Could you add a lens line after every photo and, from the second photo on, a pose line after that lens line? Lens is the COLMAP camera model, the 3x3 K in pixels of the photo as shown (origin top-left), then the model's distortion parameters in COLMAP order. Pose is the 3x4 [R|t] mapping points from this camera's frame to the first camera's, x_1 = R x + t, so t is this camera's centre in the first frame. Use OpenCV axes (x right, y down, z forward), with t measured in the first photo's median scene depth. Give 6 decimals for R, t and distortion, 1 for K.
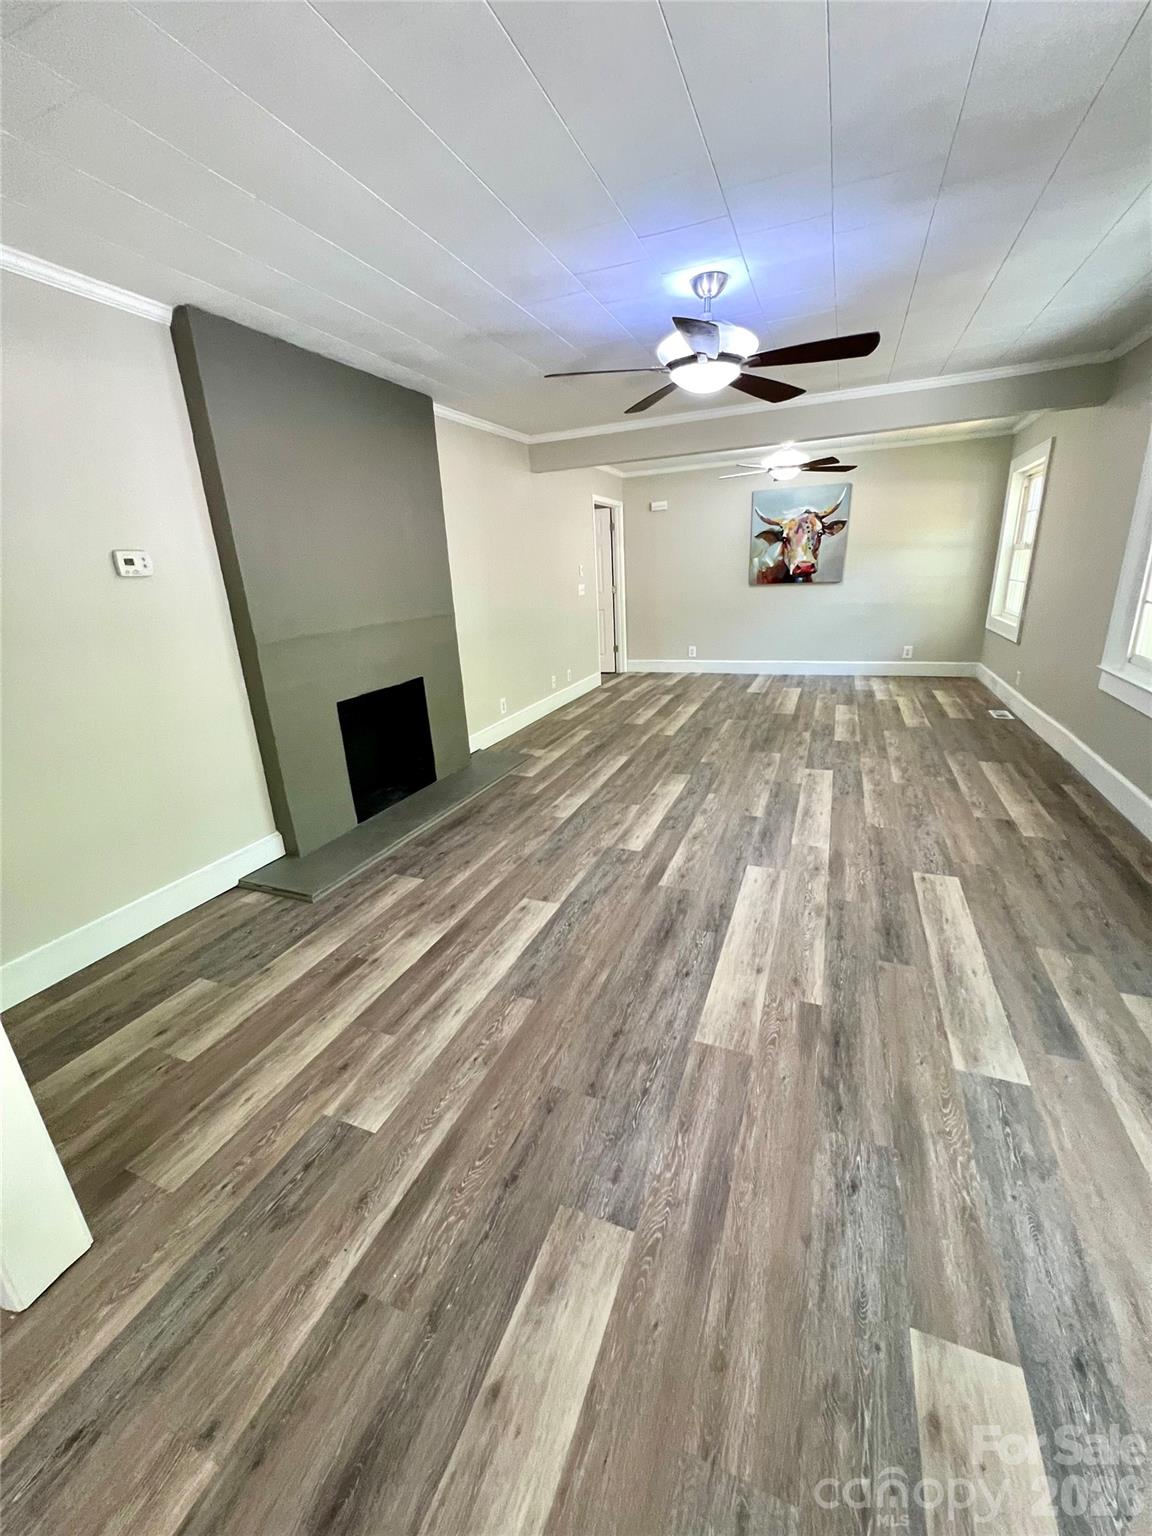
lens RADIAL K [[614.1, 0, 576.0], [0, 614.1, 768.0], [0, 0, 1]] dist [-0.000040, -0.000089]
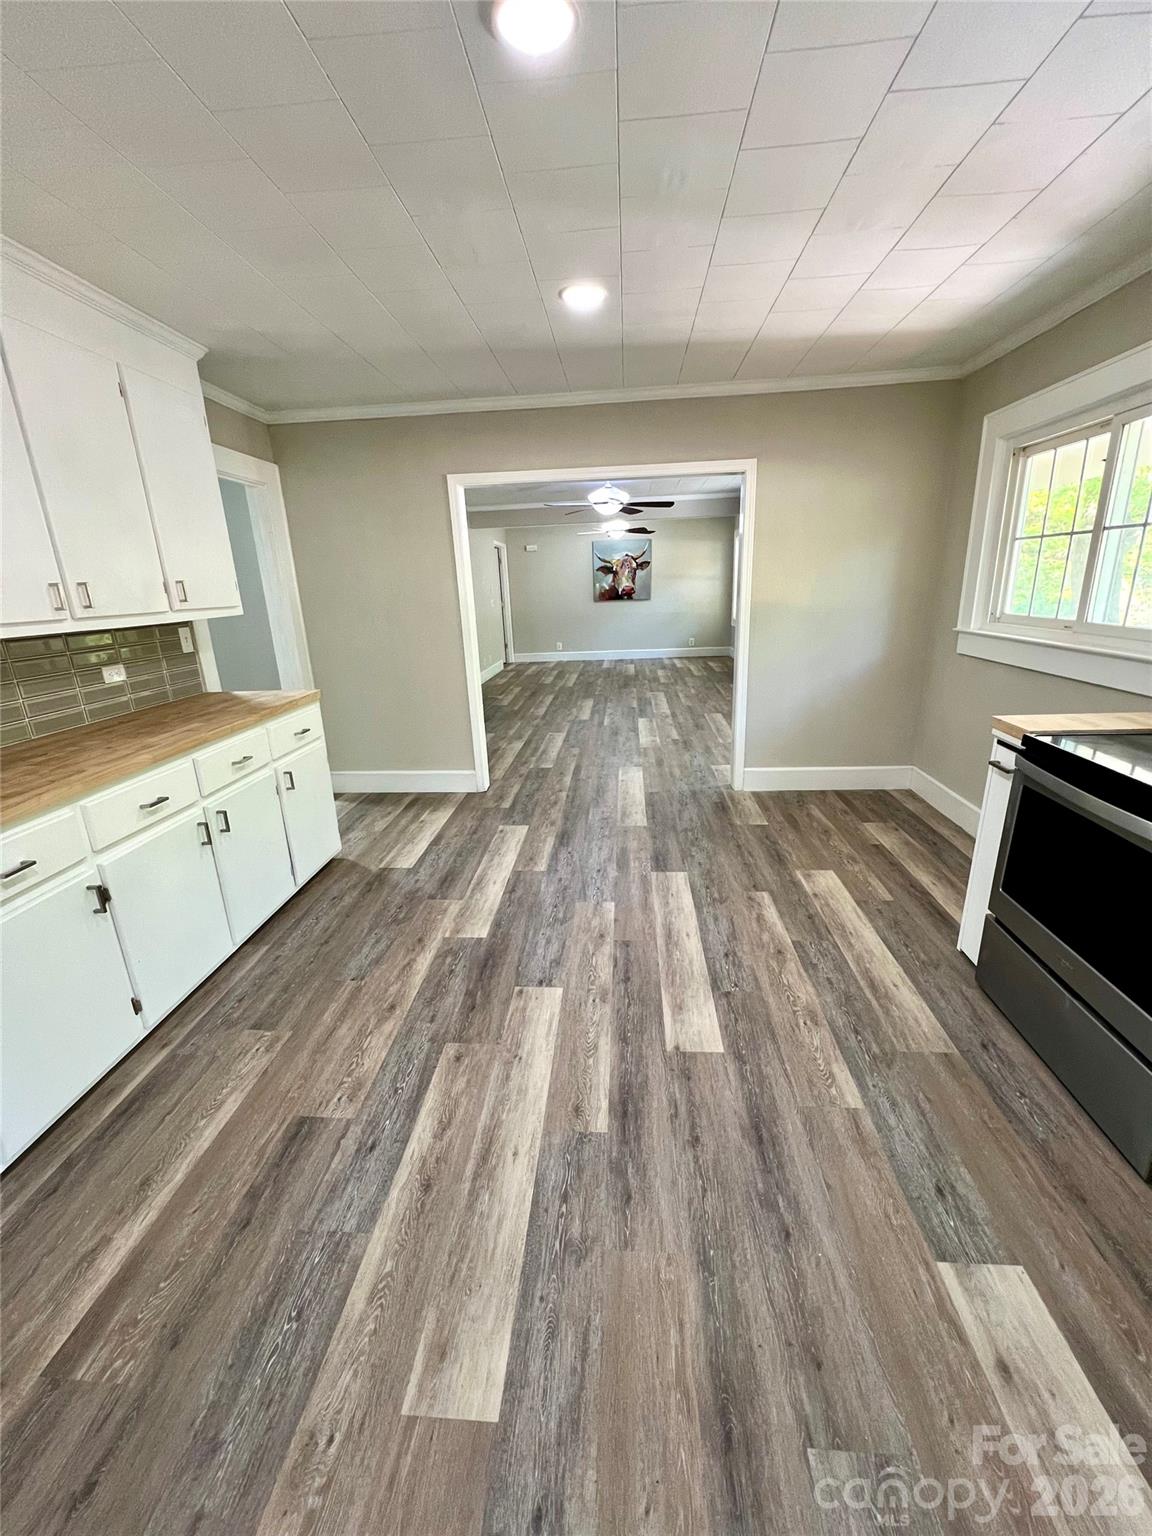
lens RADIAL K [[614.4, 0, 576.0], [0, 614.4, 768.0], [0, 0, 1]] dist [-0.000792, -0.000305]
pose [[0.952306, -0.075848, 0.295566, -0.605930], [0.087490, 0.995817, -0.026345, 0.376078], [-0.292332, 0.050948, 0.954959, -1.052413]]
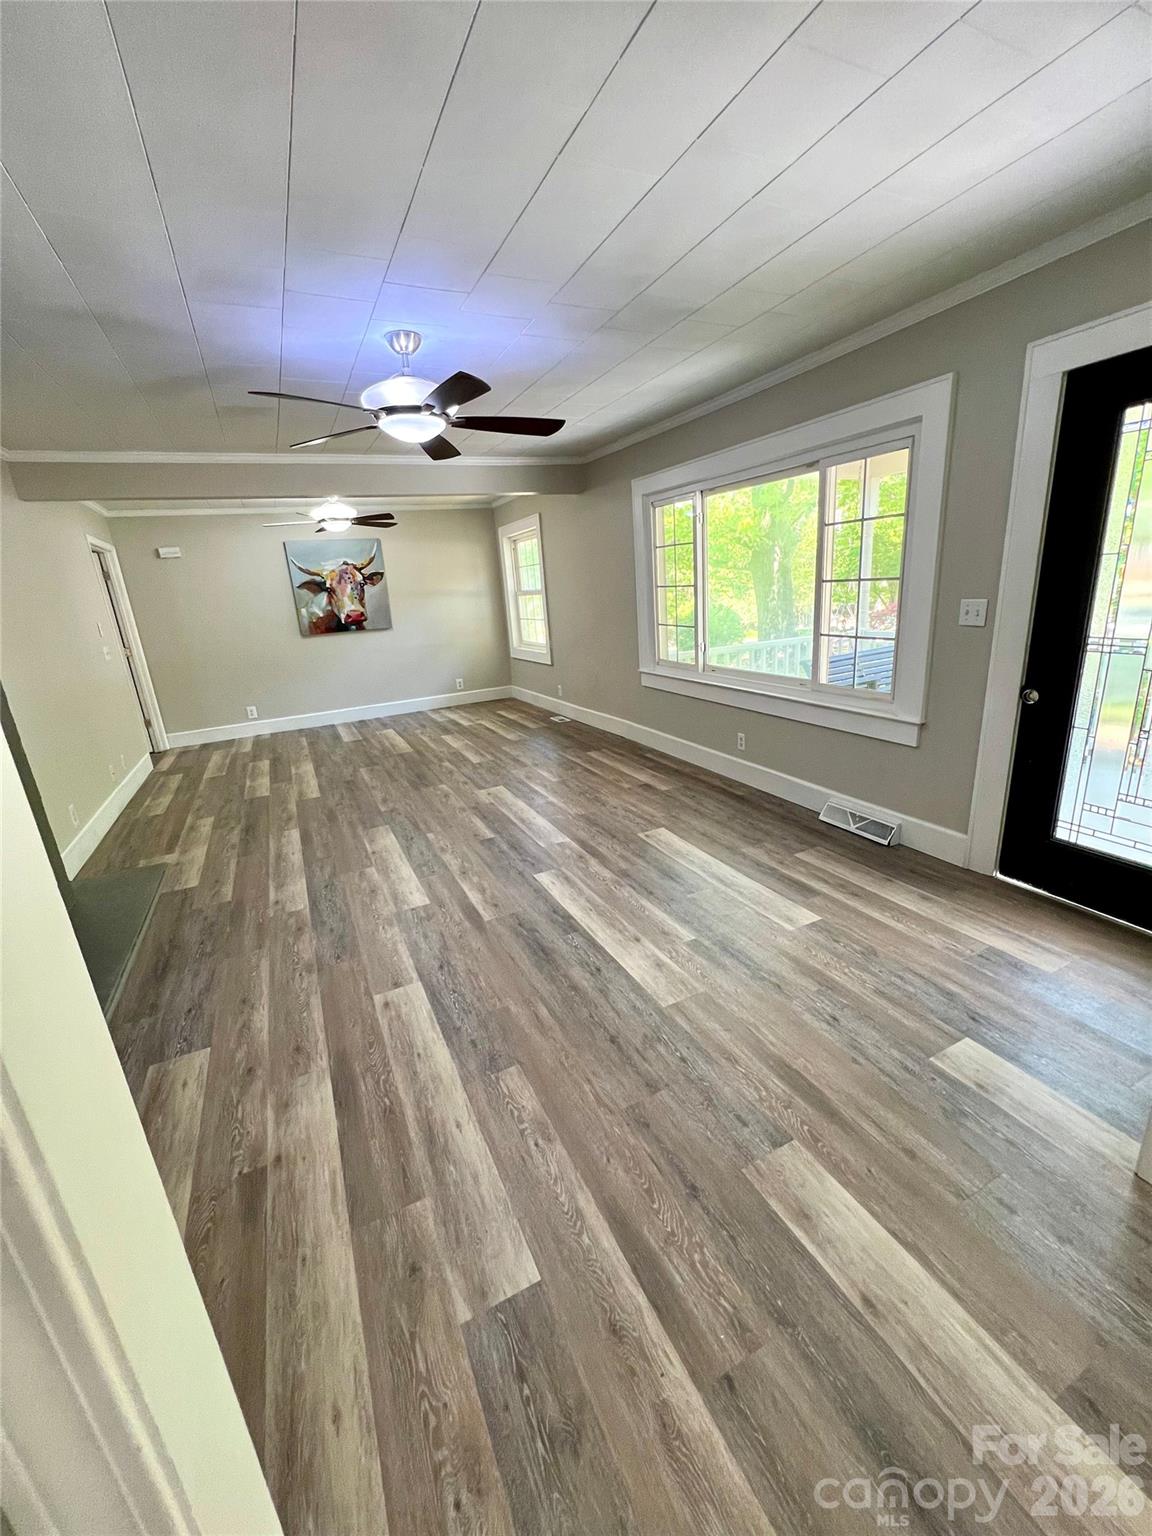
lens RADIAL K [[614.4, 0, 576.0], [0, 614.4, 768.0], [0, 0, 1]] dist [-0.000792, -0.000305]
pose [[0.669344, -0.210317, 0.712563, -0.399271], [0.267844, 0.962910, 0.032610, -0.037963], [-0.692992, 0.169029, 0.700850, 0.155920]]
